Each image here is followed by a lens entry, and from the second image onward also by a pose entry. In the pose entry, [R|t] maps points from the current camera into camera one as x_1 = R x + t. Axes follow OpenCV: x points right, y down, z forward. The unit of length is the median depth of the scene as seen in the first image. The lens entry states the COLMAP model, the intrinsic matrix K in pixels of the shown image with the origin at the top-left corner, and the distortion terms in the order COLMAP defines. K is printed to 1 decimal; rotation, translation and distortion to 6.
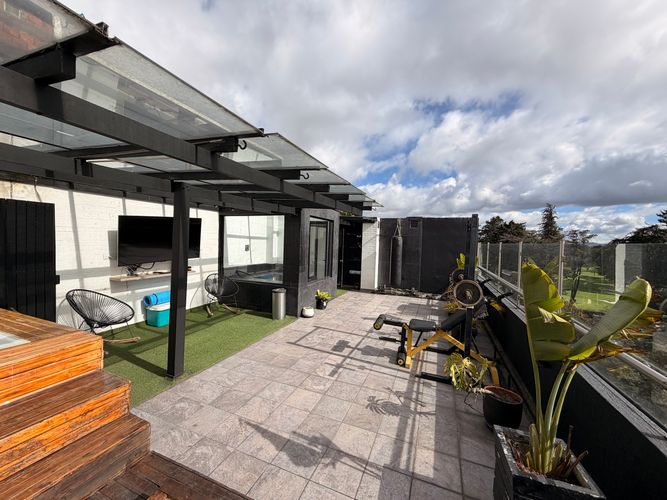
lens RADIAL K [[264.6, 0, 331.8], [0, 264.6, 246.3], [0, 0, 1]] dist [0.000378, -0.000060]
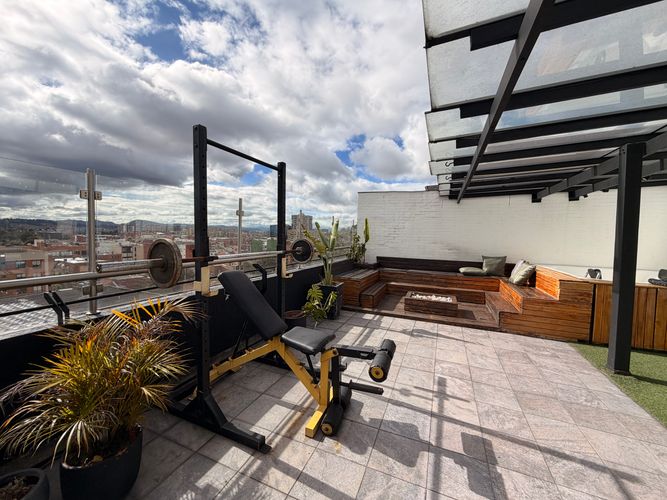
lens RADIAL K [[264.6, 0, 327.2], [0, 264.6, 250.8], [0, 0, 1]] dist [0.000378, -0.000060]
pose [[-0.997897, -0.059485, 0.025739, 0.295483], [-0.057095, 0.994717, 0.085314, 0.064819], [-0.030678, 0.083665, -0.996022, 1.539869]]
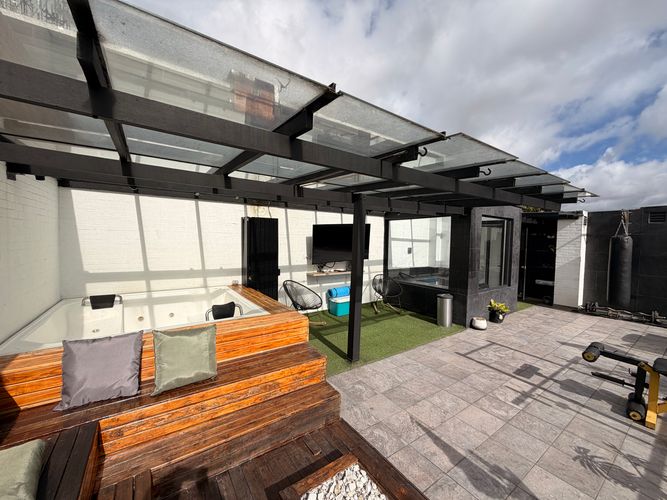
lens RADIAL K [[264.6, 0, 332.8], [0, 264.6, 246.4], [0, 0, 1]] dist [0.000378, -0.000060]
pose [[0.838516, -0.001517, -0.544876, -0.026762], [-0.003979, 0.999952, -0.008908, -0.000380], [0.544863, 0.009637, 0.838470, -0.024473]]
